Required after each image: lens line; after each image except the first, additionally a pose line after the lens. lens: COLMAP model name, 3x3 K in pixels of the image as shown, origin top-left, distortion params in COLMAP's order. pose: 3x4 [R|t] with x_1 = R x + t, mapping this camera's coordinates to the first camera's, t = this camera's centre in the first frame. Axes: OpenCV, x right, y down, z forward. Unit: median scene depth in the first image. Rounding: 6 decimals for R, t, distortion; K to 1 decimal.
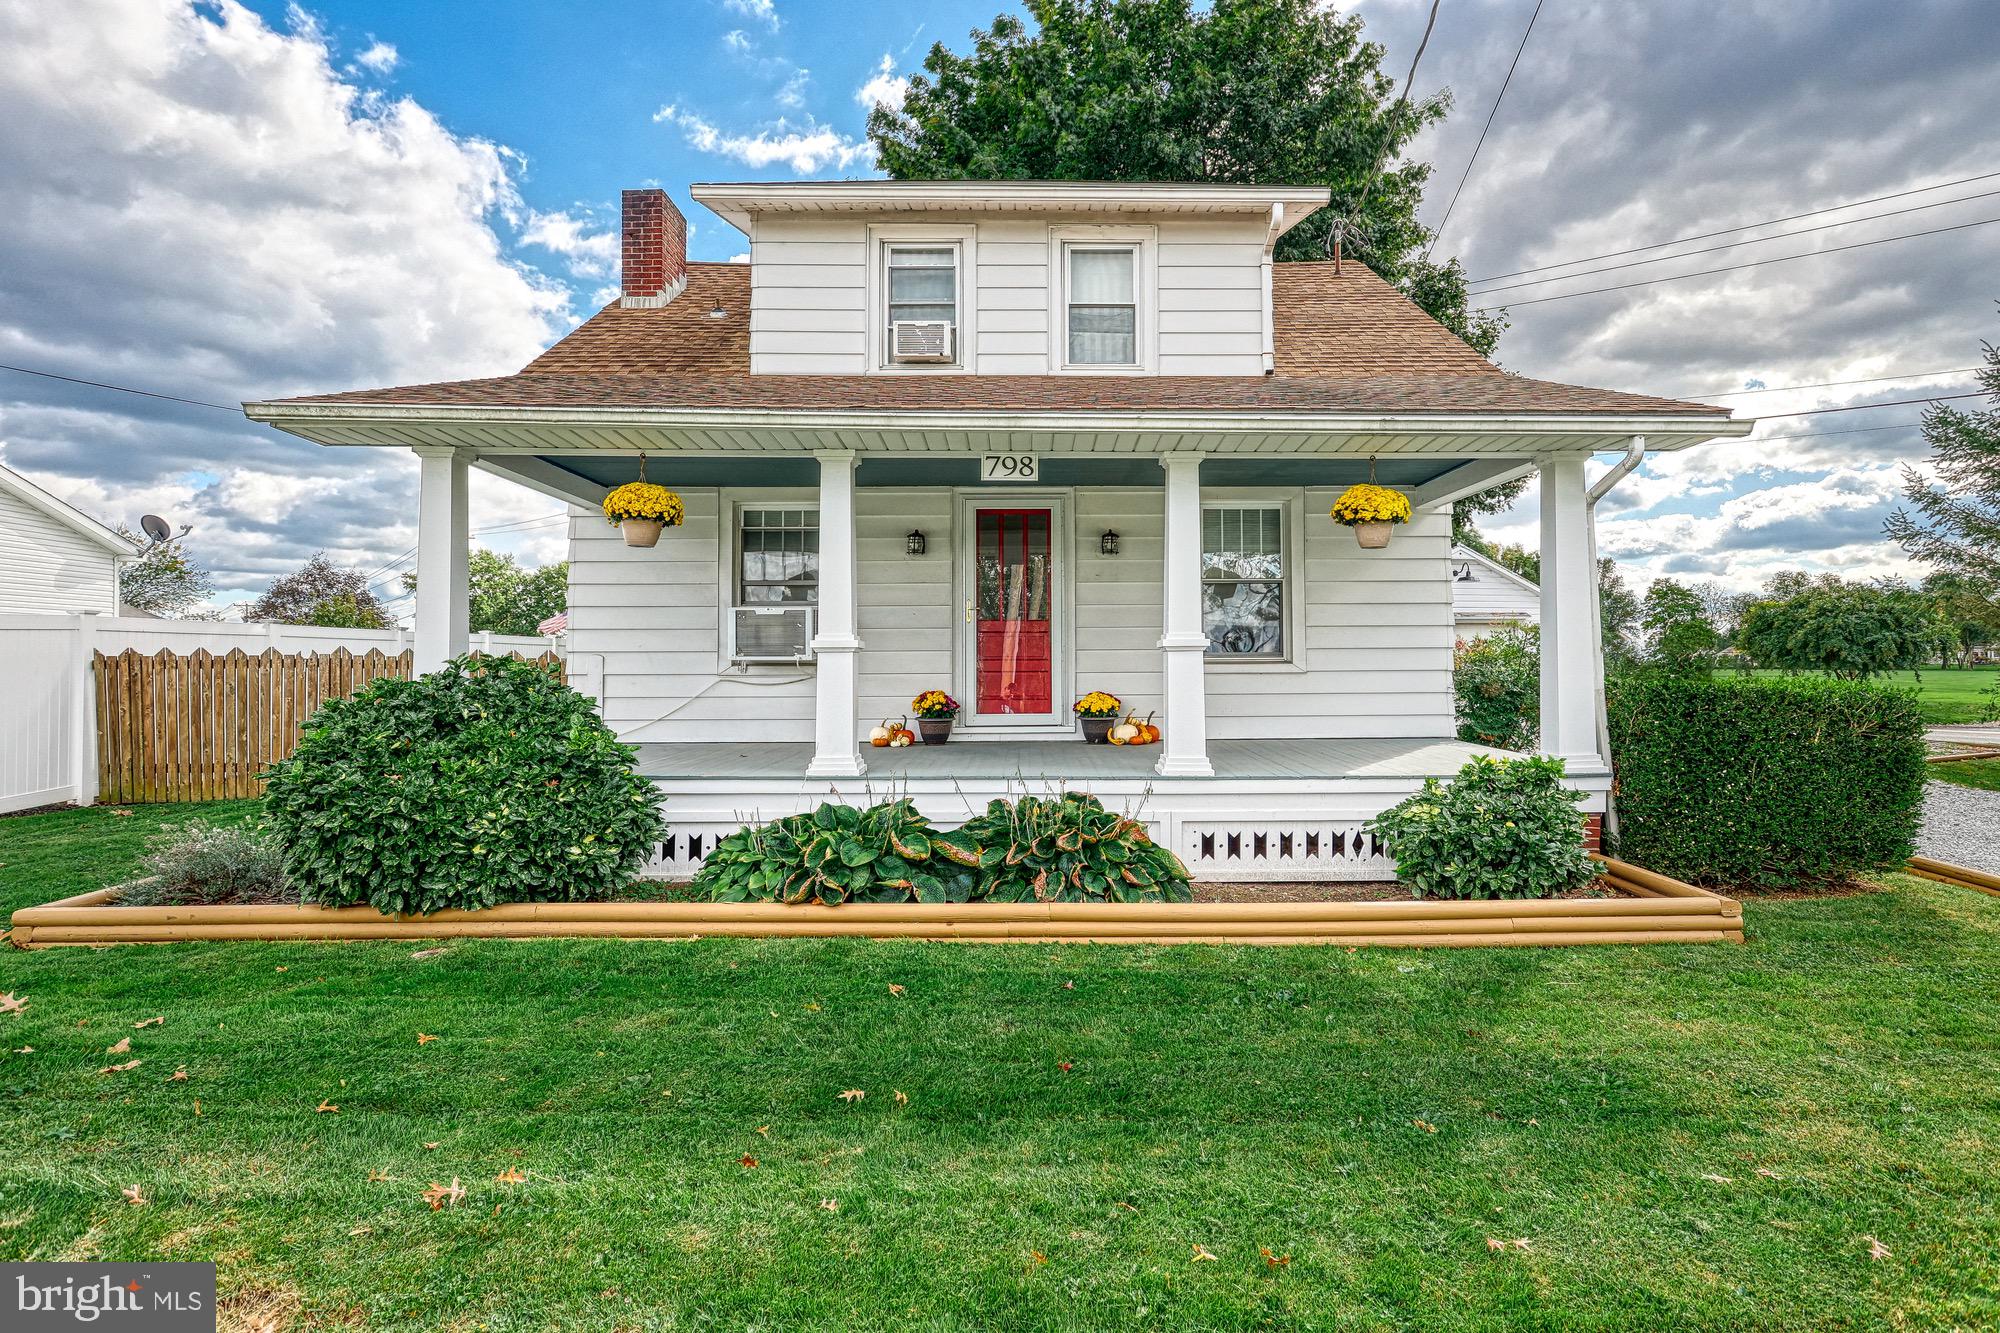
lens RADIAL K [[974.4, 0, 1000.0], [0, 974.4, 666.5], [0, 0, 1]] dist [-0.000369, 0.000158]
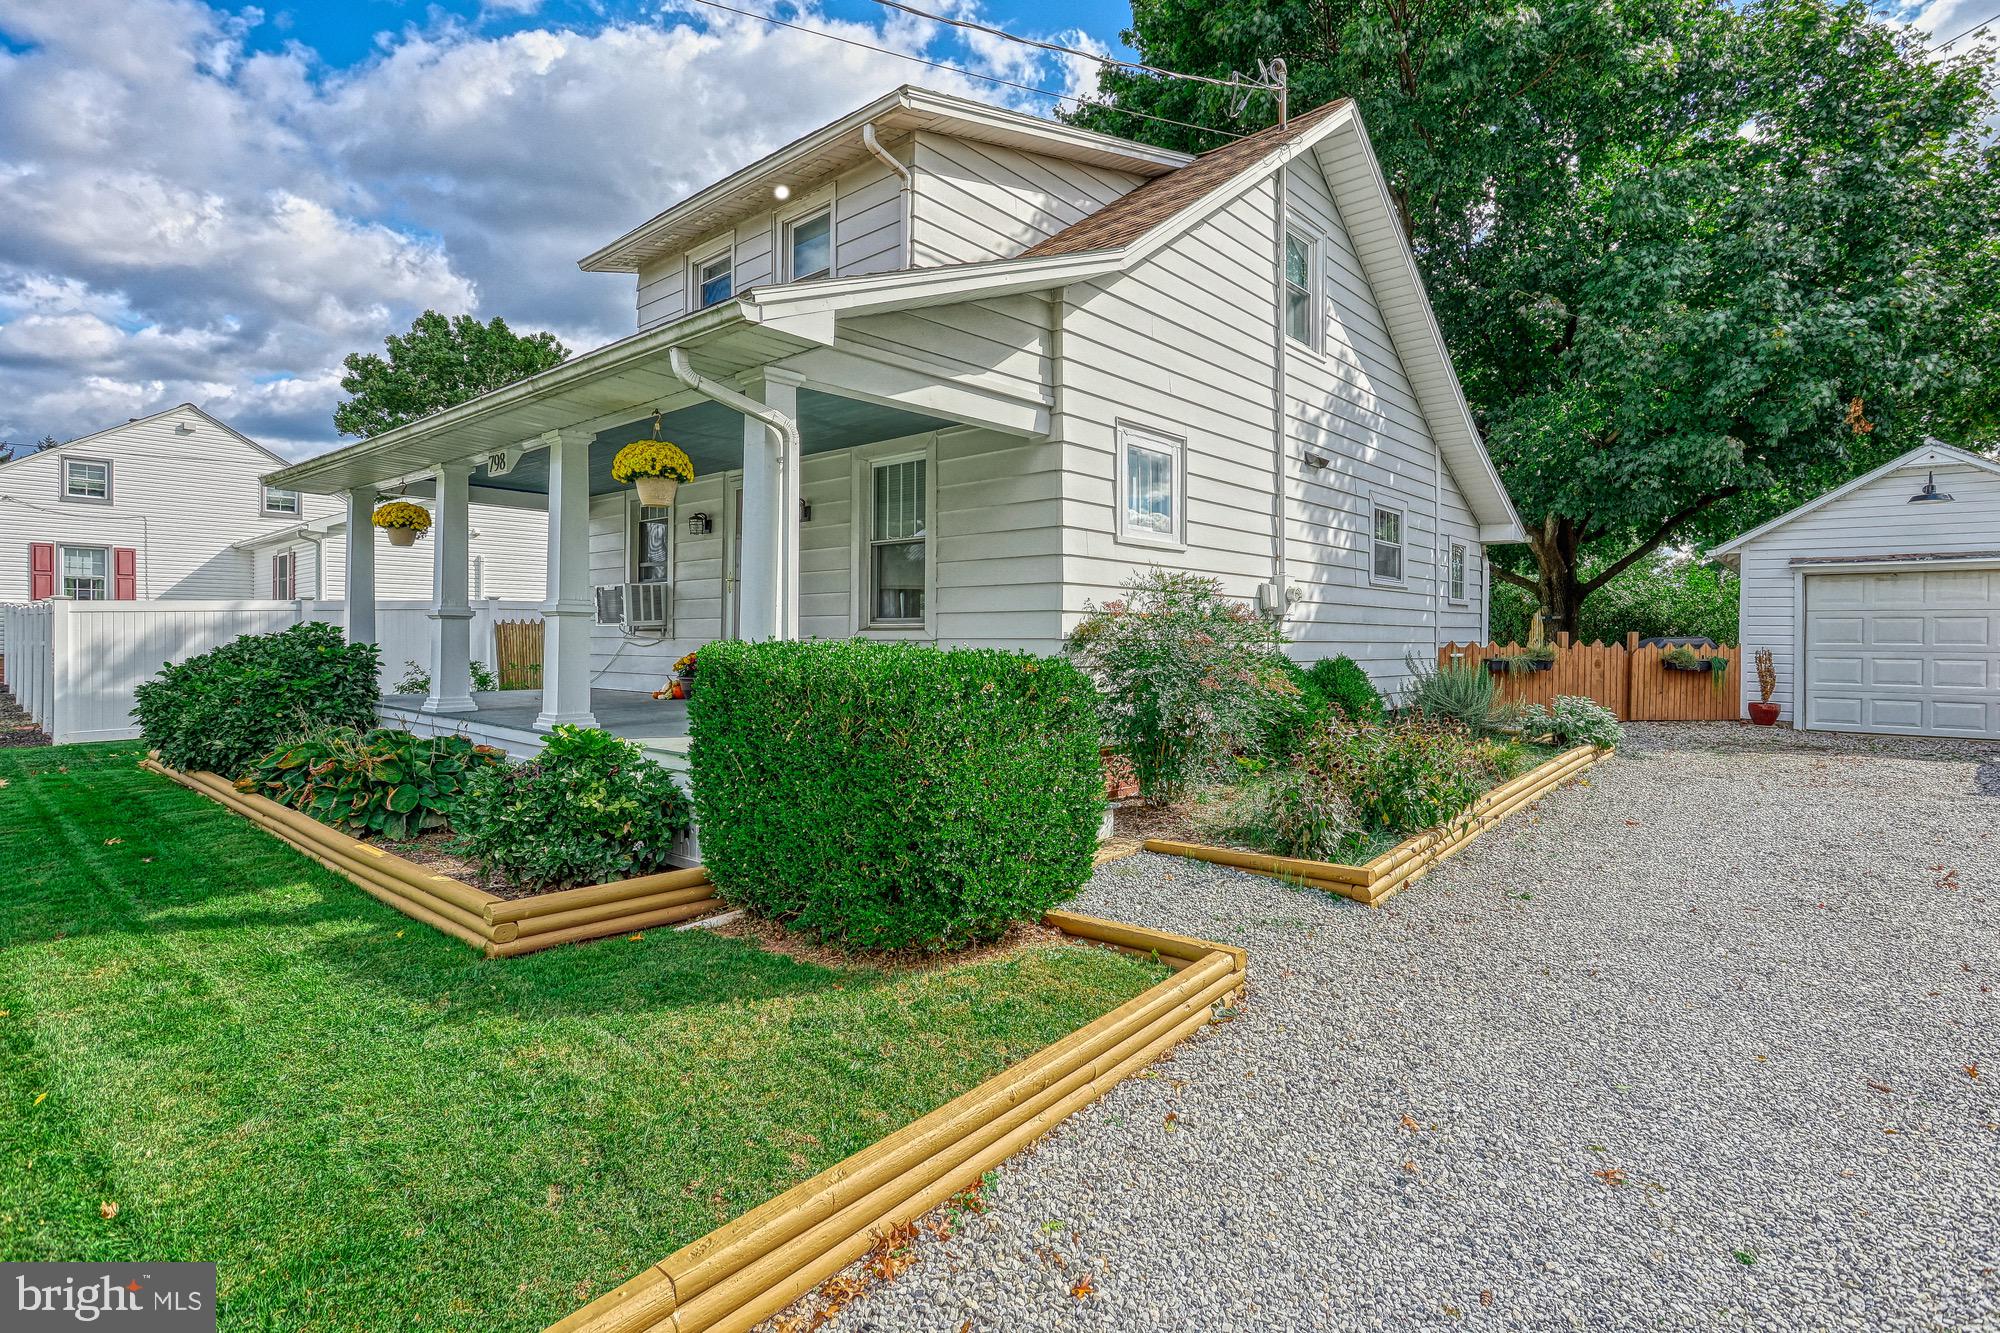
lens RADIAL K [[974.4, 0, 1000.0], [0, 974.4, 666.5], [0, 0, 1]] dist [-0.000369, 0.000158]
pose [[0.747440, 0.026642, -0.663794, 0.930510], [-0.001405, 0.999257, 0.038524, -0.002983], [0.664327, -0.027861, 0.746922, 0.357231]]
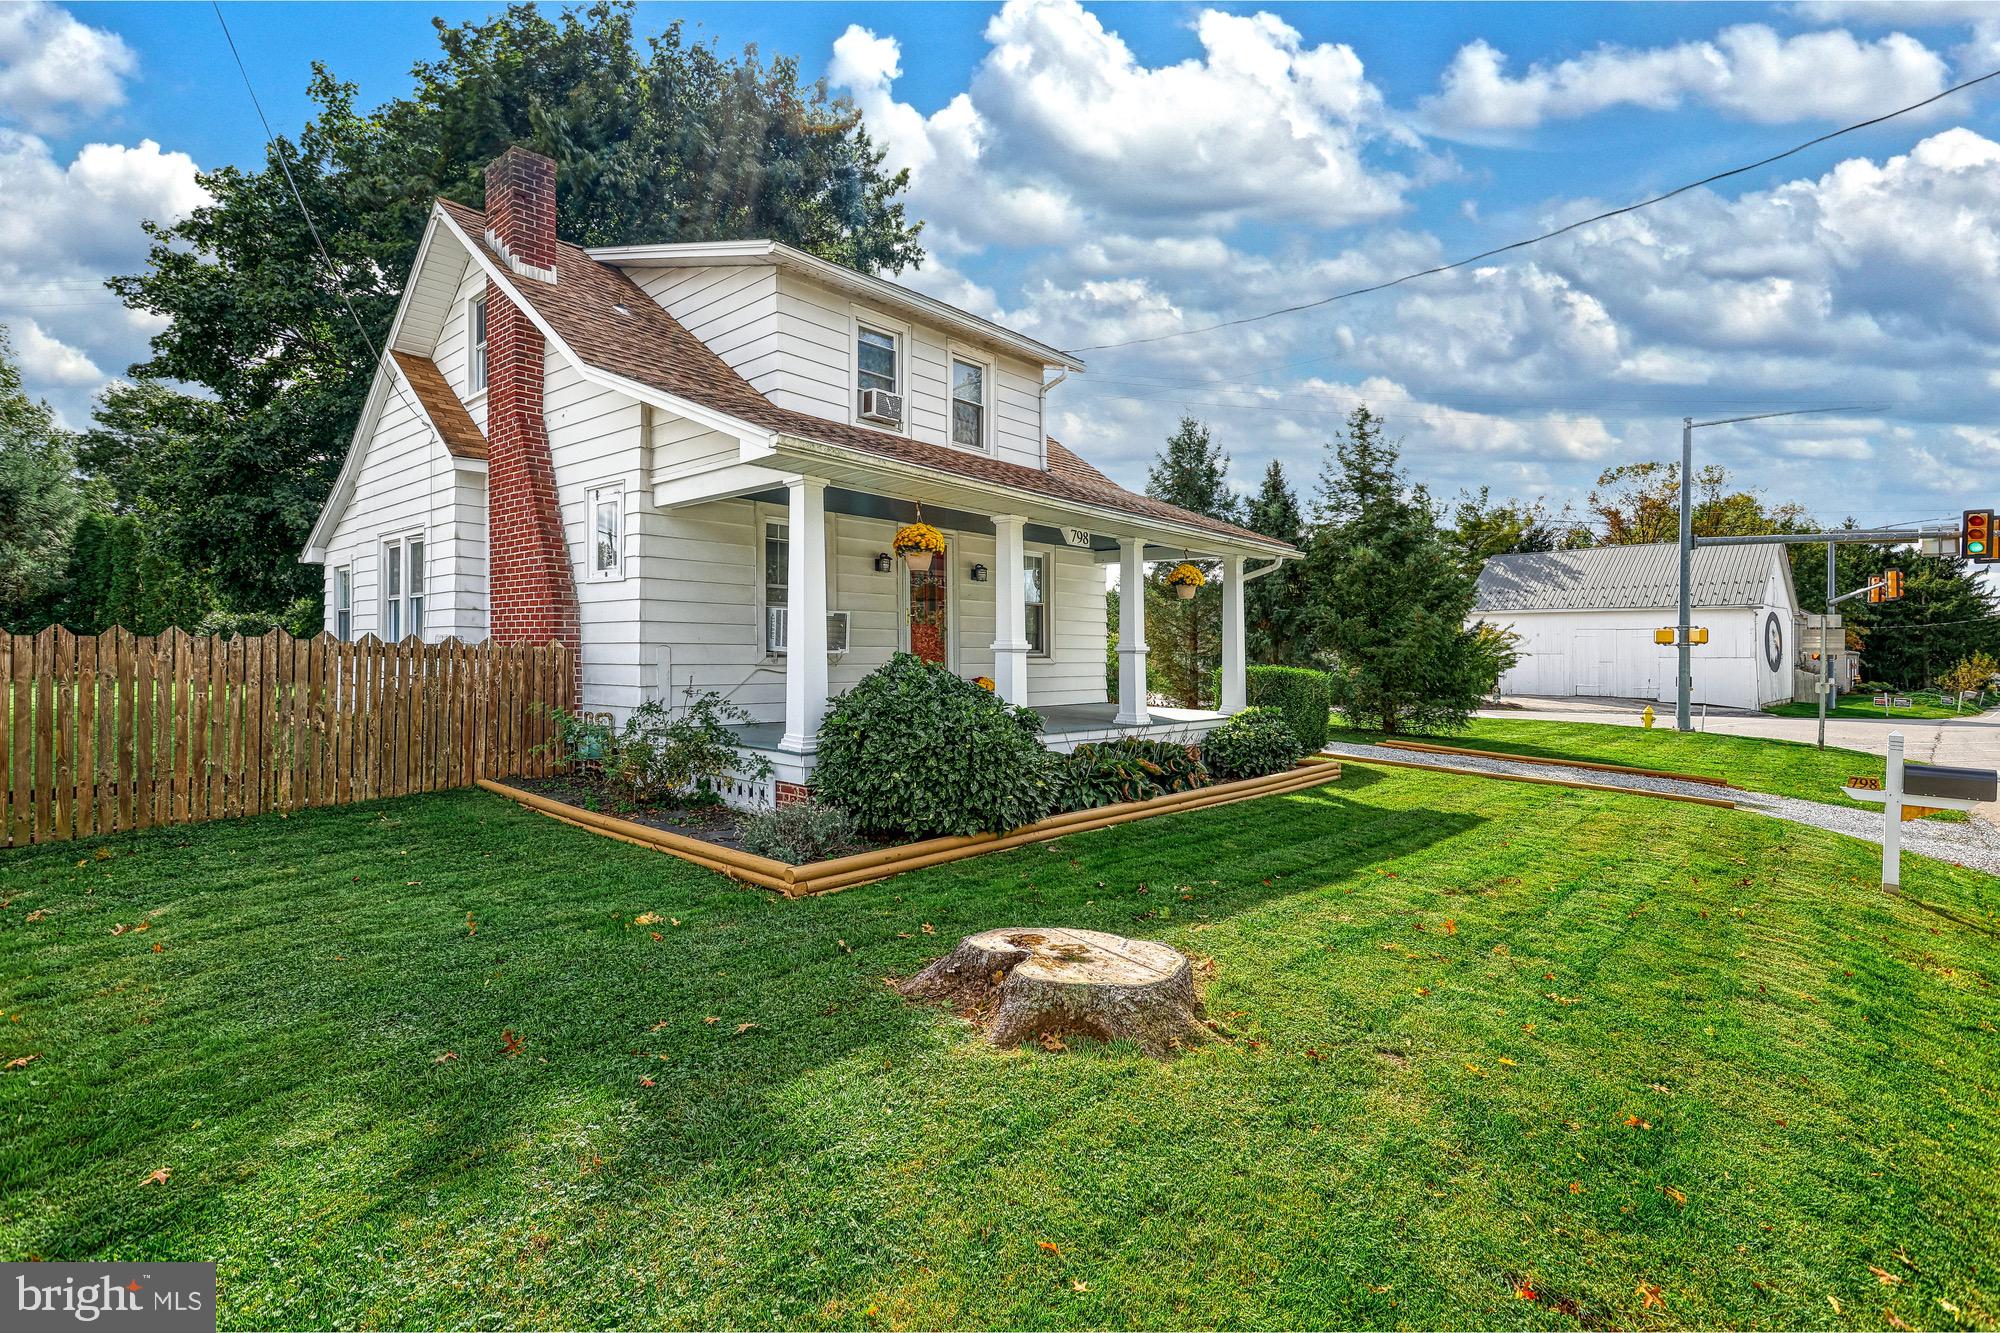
lens RADIAL K [[974.4, 0, 1000.0], [0, 974.4, 666.5], [0, 0, 1]] dist [-0.000369, 0.000158]
pose [[0.663849, 0.002483, 0.747863, -0.933496], [-0.014432, 0.999851, 0.009491, -0.004377], [-0.747727, -0.017094, 0.663786, 0.022933]]
